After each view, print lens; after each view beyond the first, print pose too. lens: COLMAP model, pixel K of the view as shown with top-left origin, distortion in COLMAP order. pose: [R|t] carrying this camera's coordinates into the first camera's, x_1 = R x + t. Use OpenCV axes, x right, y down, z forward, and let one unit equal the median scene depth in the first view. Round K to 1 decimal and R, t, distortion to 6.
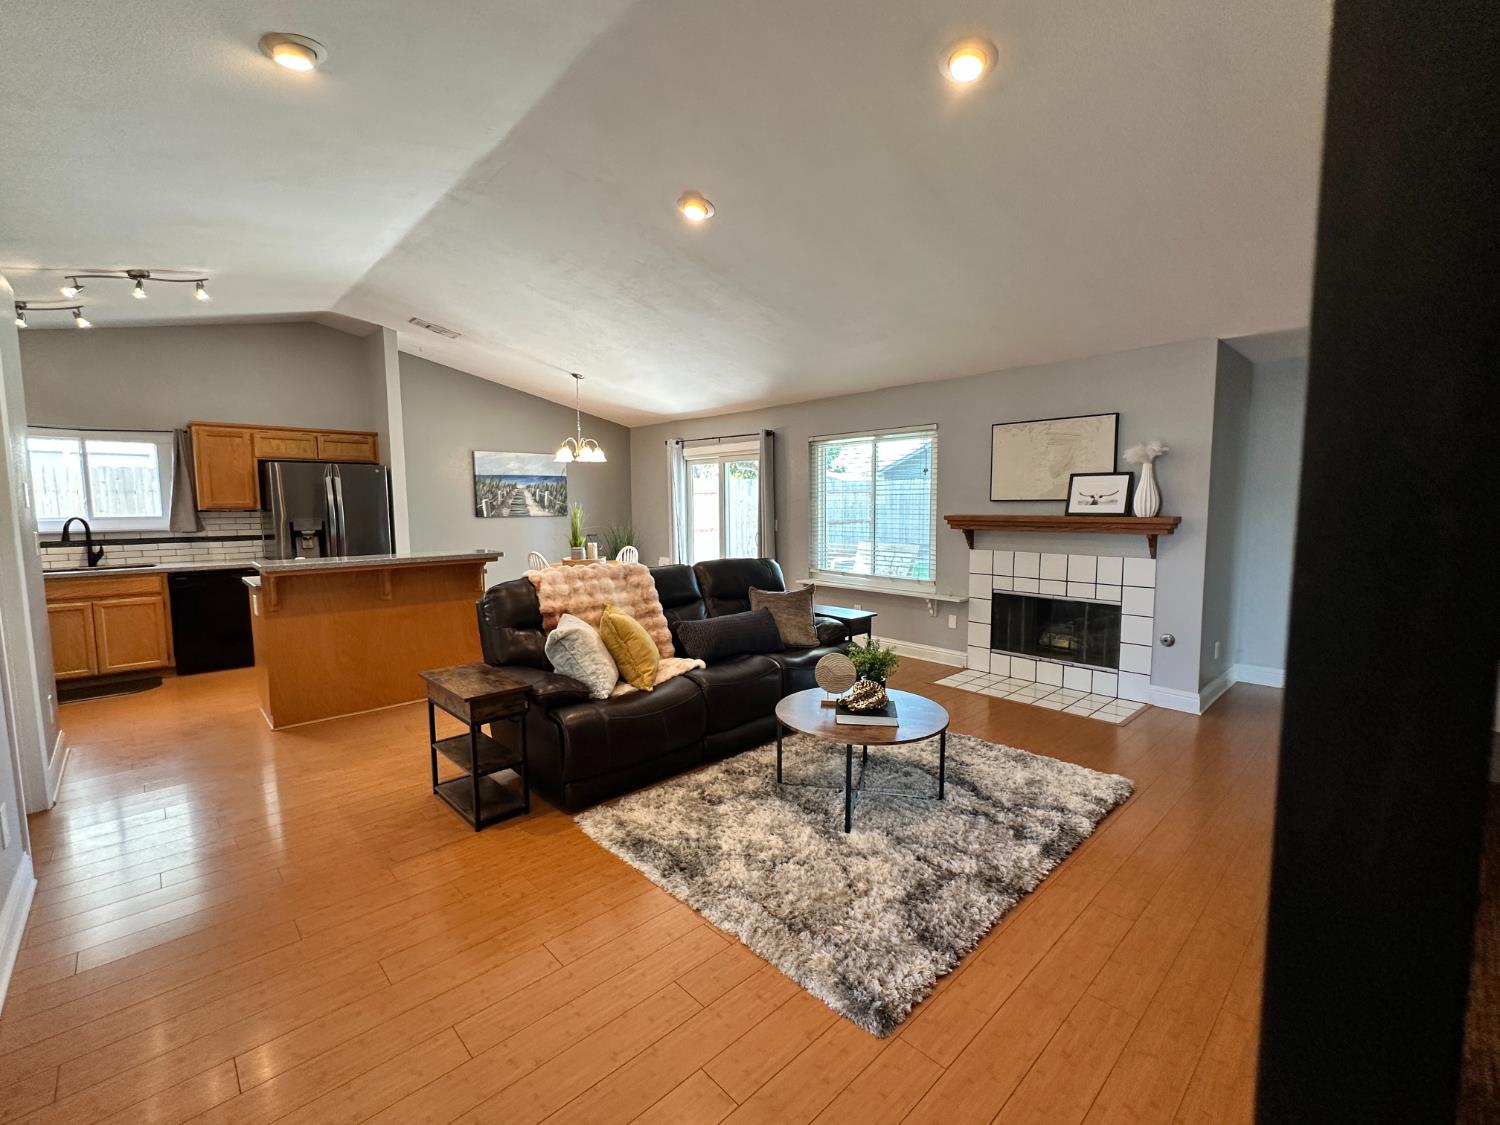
lens RADIAL K [[643.6, 0, 749.7], [0, 643.6, 560.6], [0, 0, 1]] dist [-0.008258, -0.000526]
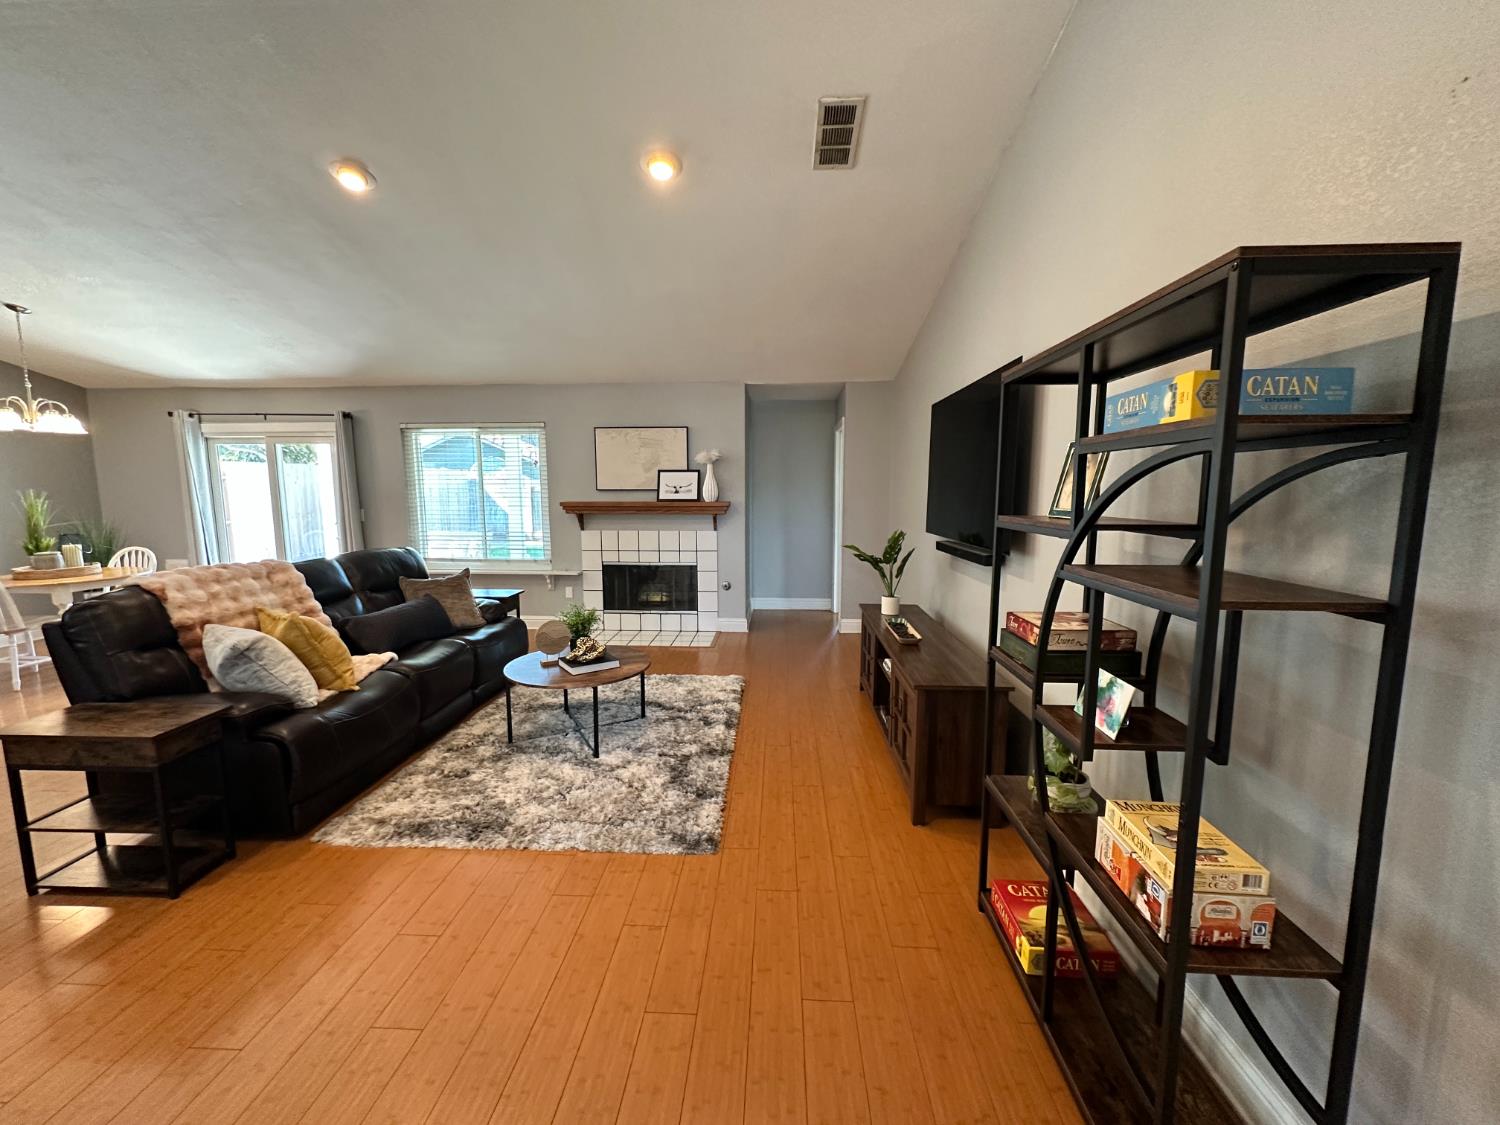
lens RADIAL K [[596.8, 0, 741.3], [0, 596.8, 562.4], [0, 0, 1]] dist [-0.010577, 0.004320]
pose [[0.728172, -0.077311, 0.681020, -0.205947], [0.058168, 0.997004, 0.050987, 0.002763], [-0.682922, 0.002486, 0.730487, -0.015162]]
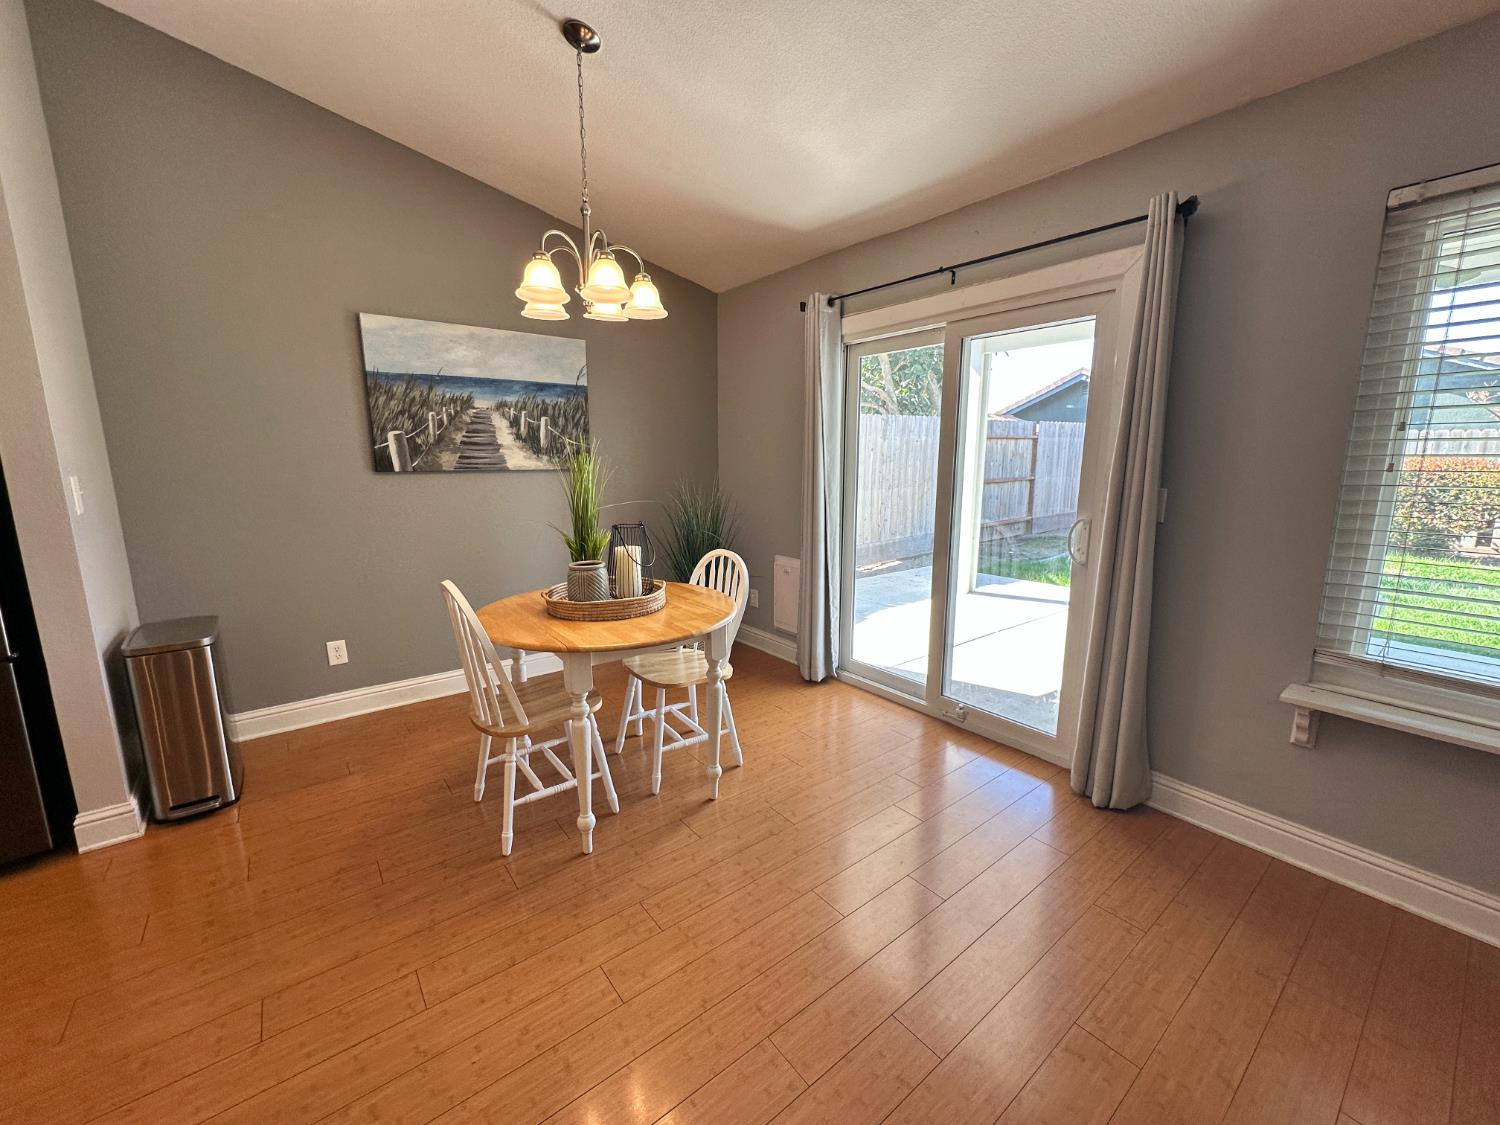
lens RADIAL K [[596.8, 0, 751.0], [0, 596.8, 561.1], [0, 0, 1]] dist [-0.010577, 0.004320]
pose [[0.995683, 0.022597, -0.090022, -0.198573], [-0.014943, 0.996285, 0.084813, -0.067278], [0.091604, -0.083102, 0.992322, 0.916891]]
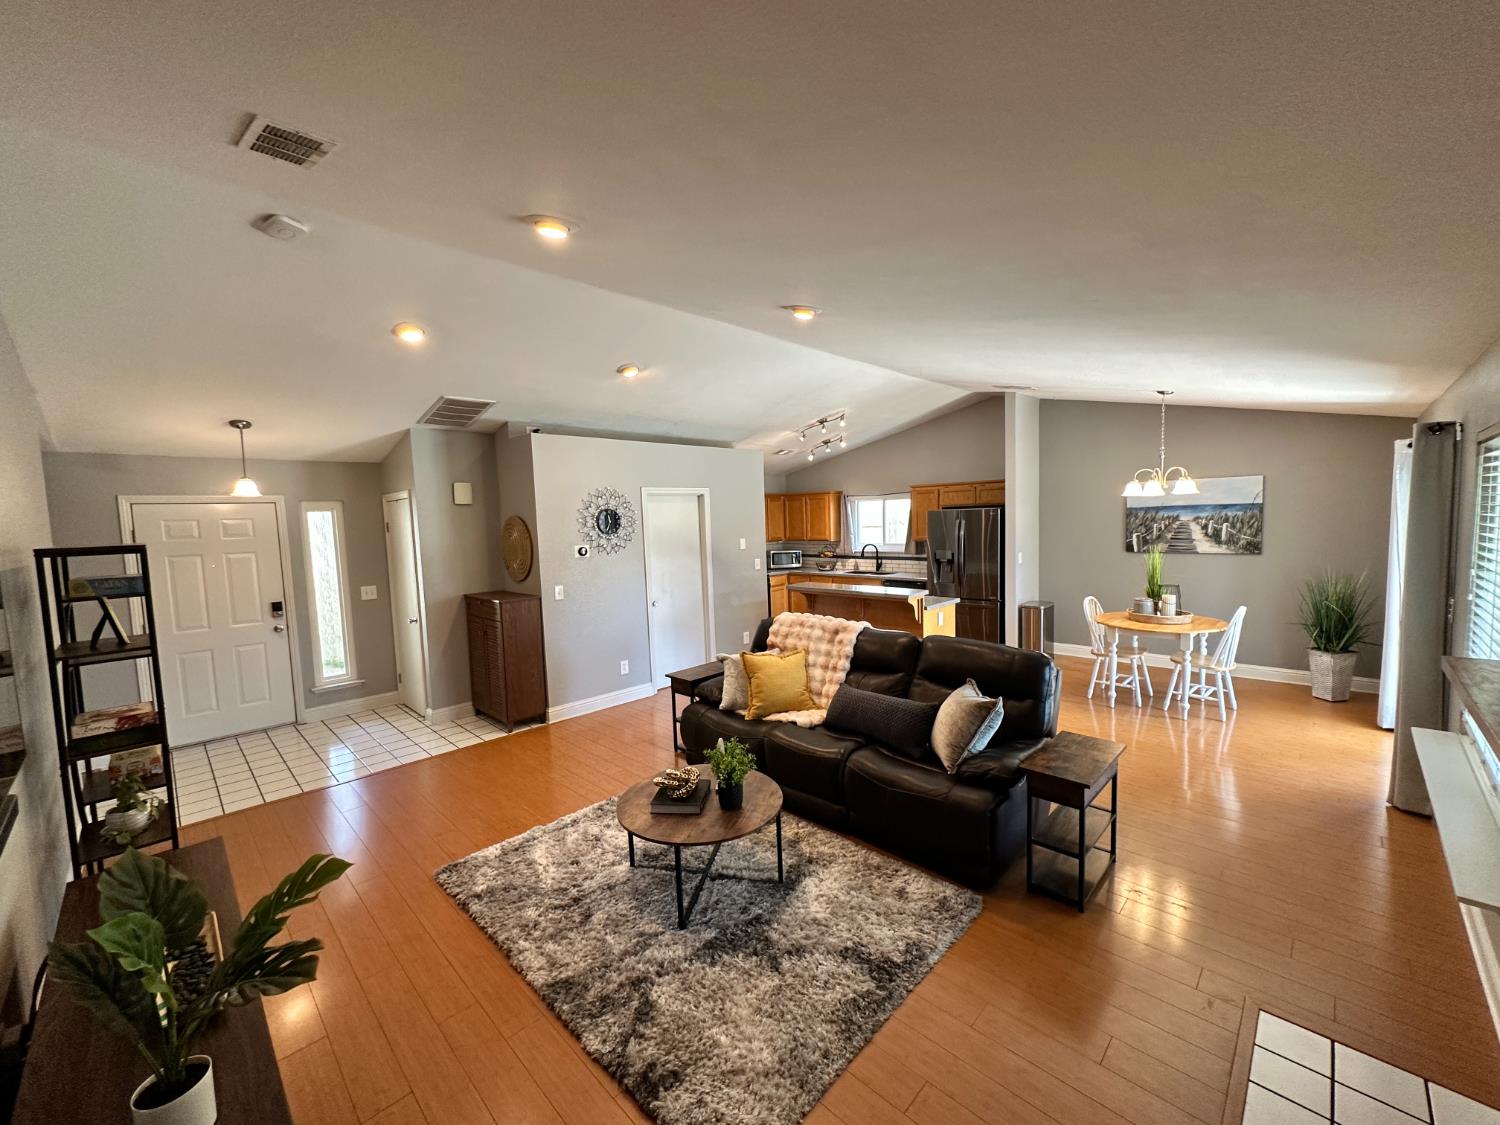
lens RADIAL K [[596.8, 0, 749.0], [0, 596.8, 557.2], [0, 0, 1]] dist [-0.010577, 0.004320]
pose [[0.033416, 0.073243, -0.996754, 0.648646], [-0.057016, 0.995827, 0.071264, -0.134160], [0.997814, 0.054450, 0.037452, 0.604731]]
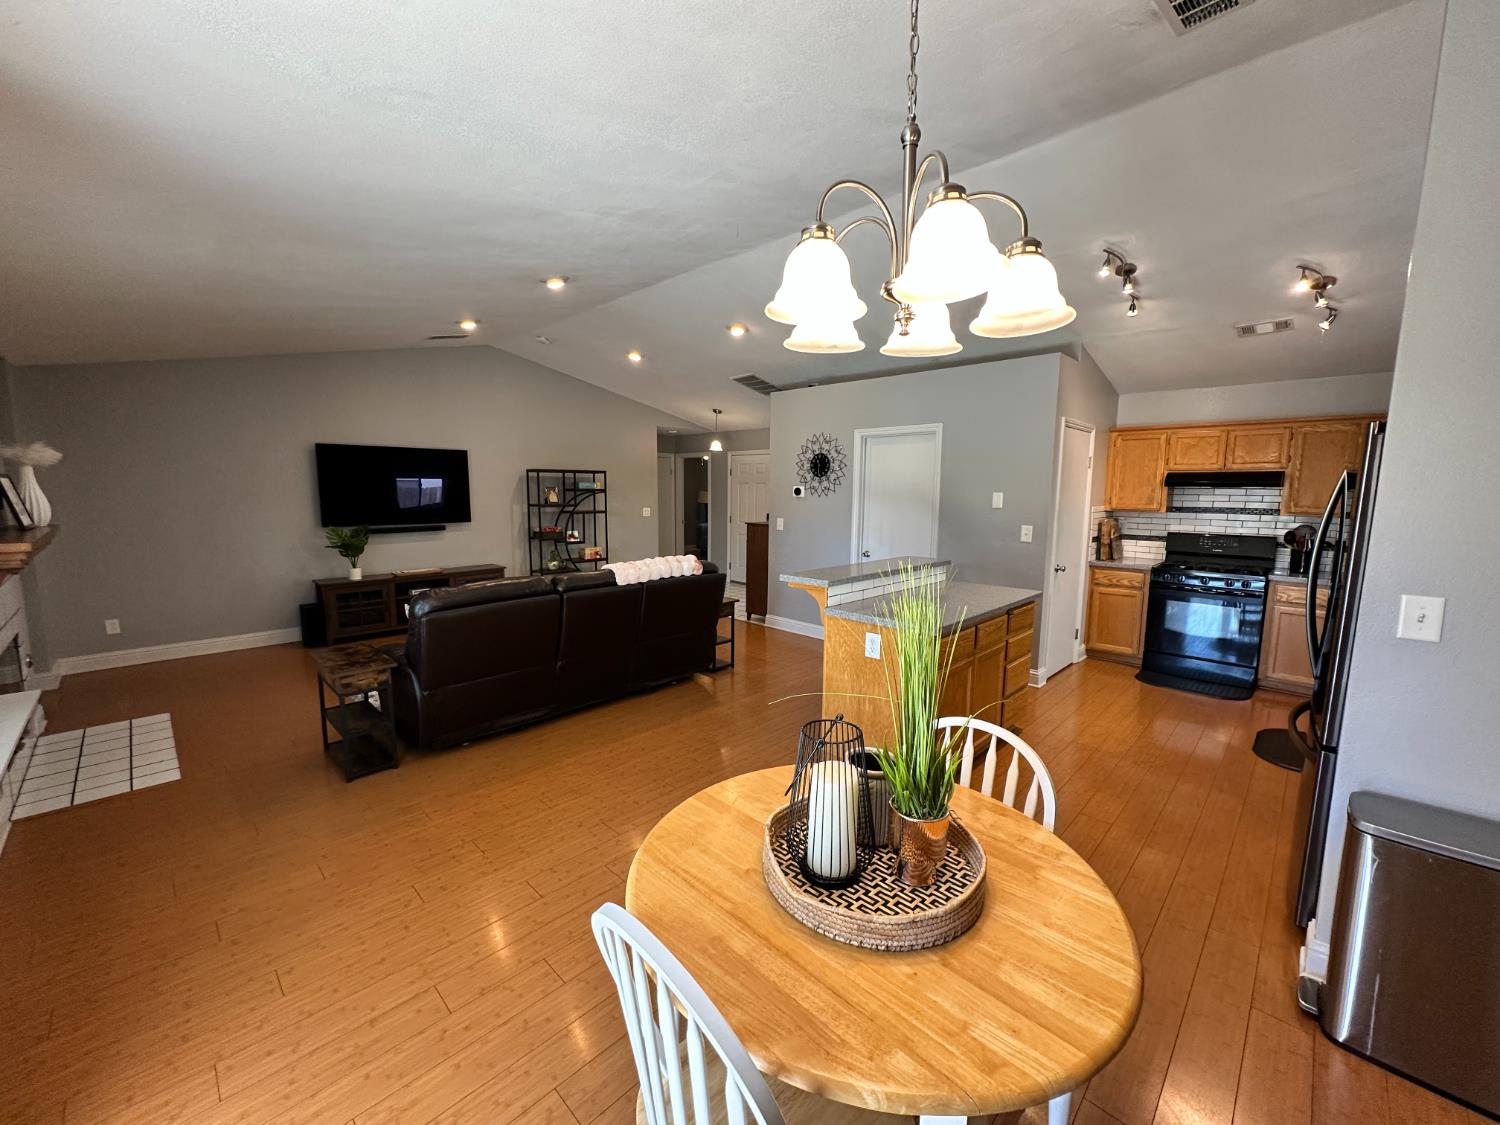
lens RADIAL K [[596.8, 0, 759.0], [0, 596.8, 570.8], [0, 0, 1]] dist [-0.010577, 0.004320]
pose [[-0.998284, 0.006052, -0.058237, -0.285909], [-0.007328, 0.973911, 0.226812, -0.169427], [0.058090, 0.226850, -0.972196, 1.570067]]
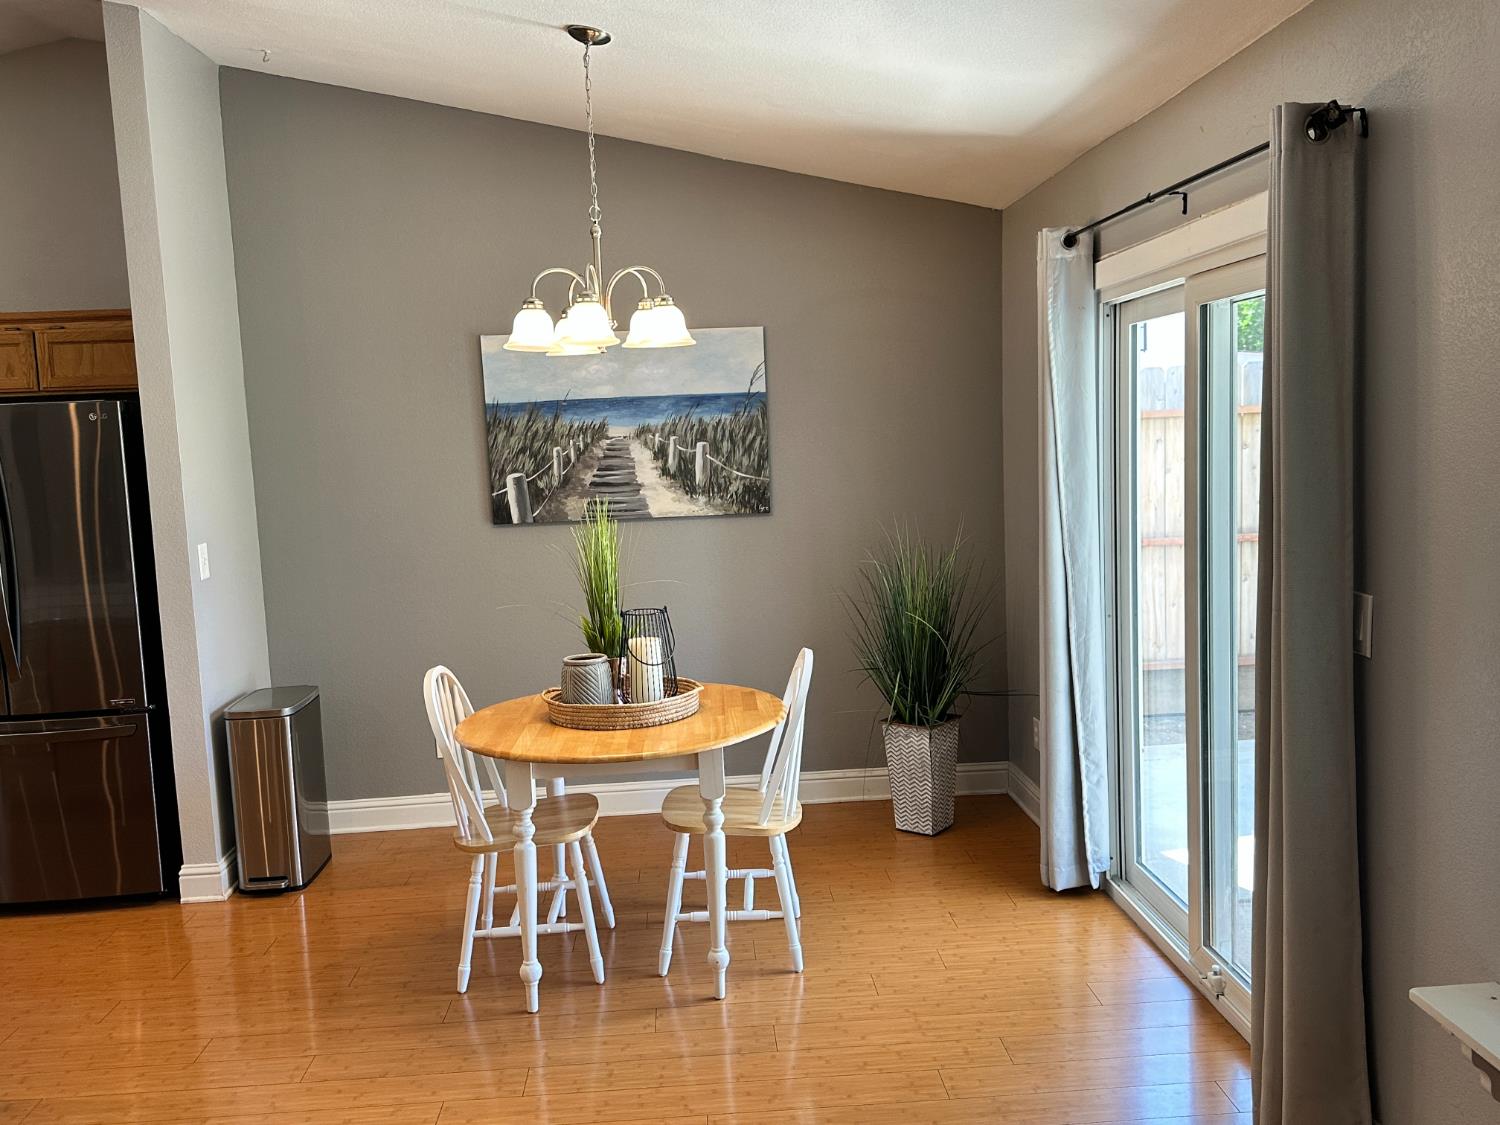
lens RADIAL K [[1244.5, 0, 739.7], [0, 1244.5, 566.7], [0, 0, 1]] dist [0.080184, -0.051691]
pose [[0.760267, 0.044412, -0.648091, 0.184330], [-0.022404, 0.998859, 0.042167, -0.113291], [0.649225, -0.017539, 0.760395, 0.838033]]
